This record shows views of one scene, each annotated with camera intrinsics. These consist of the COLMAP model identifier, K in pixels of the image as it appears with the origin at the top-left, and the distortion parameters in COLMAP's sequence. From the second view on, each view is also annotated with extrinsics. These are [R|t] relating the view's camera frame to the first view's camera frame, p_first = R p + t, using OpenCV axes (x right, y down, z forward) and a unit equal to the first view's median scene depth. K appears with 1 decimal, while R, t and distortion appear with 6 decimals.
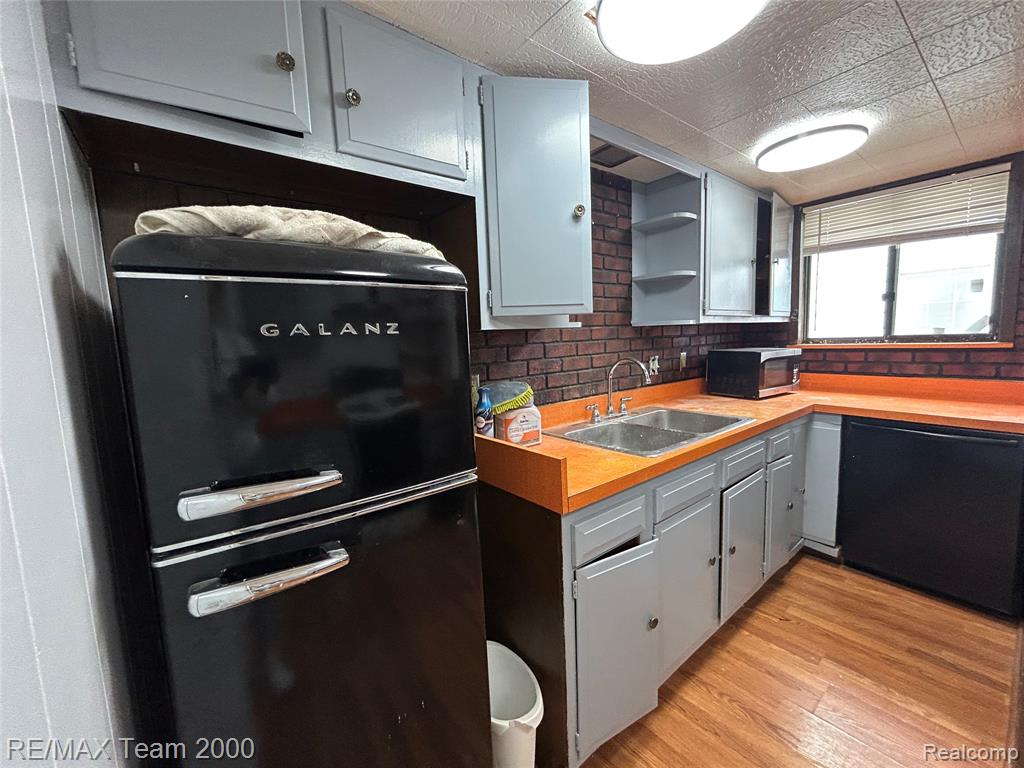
lens RADIAL K [[415.5, 0, 512.1], [0, 415.5, 381.0], [0, 0, 1]] dist [0.005012, -0.000622]
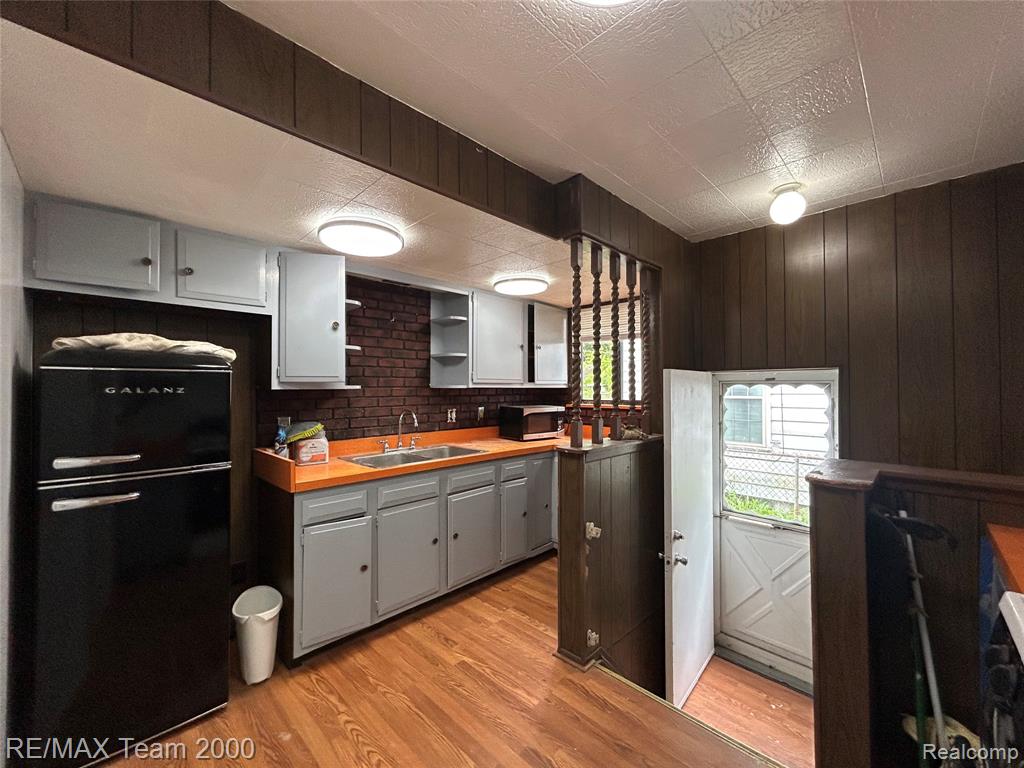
lens RADIAL K [[415.5, 0, 509.8], [0, 415.5, 381.6], [0, 0, 1]] dist [0.005012, -0.000622]
pose [[0.993351, 0.037061, 0.108998, 0.444728], [-0.023443, 0.992047, -0.123662, 0.021108], [-0.112714, 0.120284, 0.986320, -0.501964]]
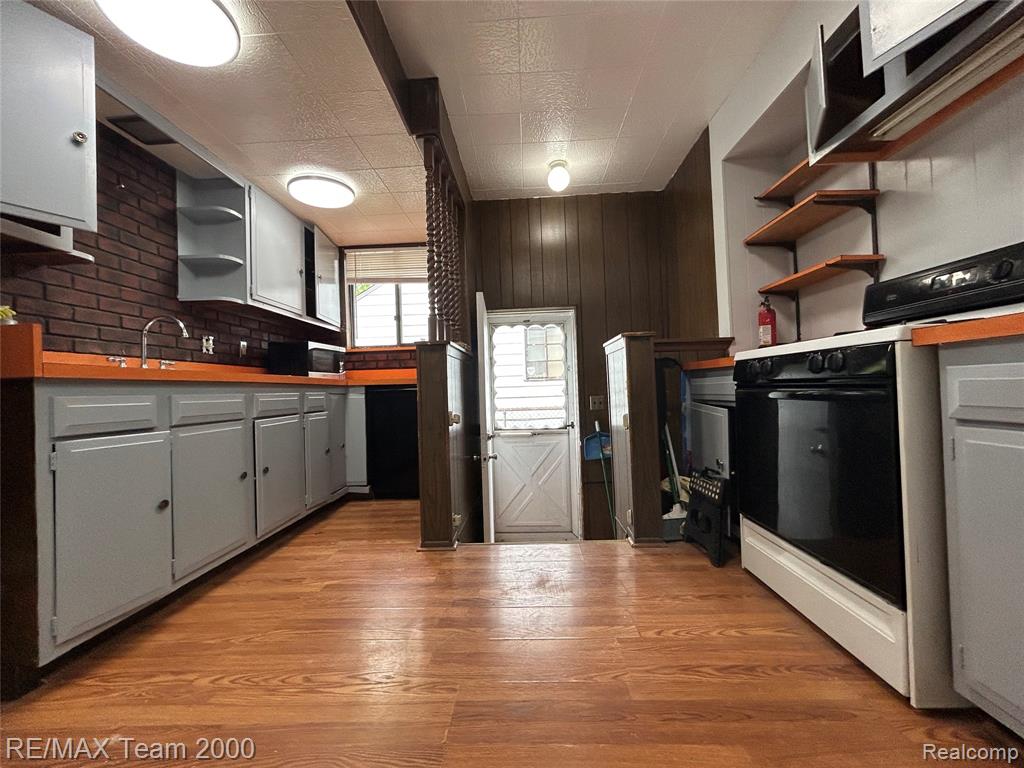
lens RADIAL K [[415.5, 0, 511.8], [0, 415.5, 380.9], [0, 0, 1]] dist [0.005012, -0.000622]
pose [[0.657916, 0.030398, 0.752478, 0.062737], [0.088425, 0.989155, -0.117272, 0.290879], [-0.747882, 0.143692, 0.648093, -0.306387]]
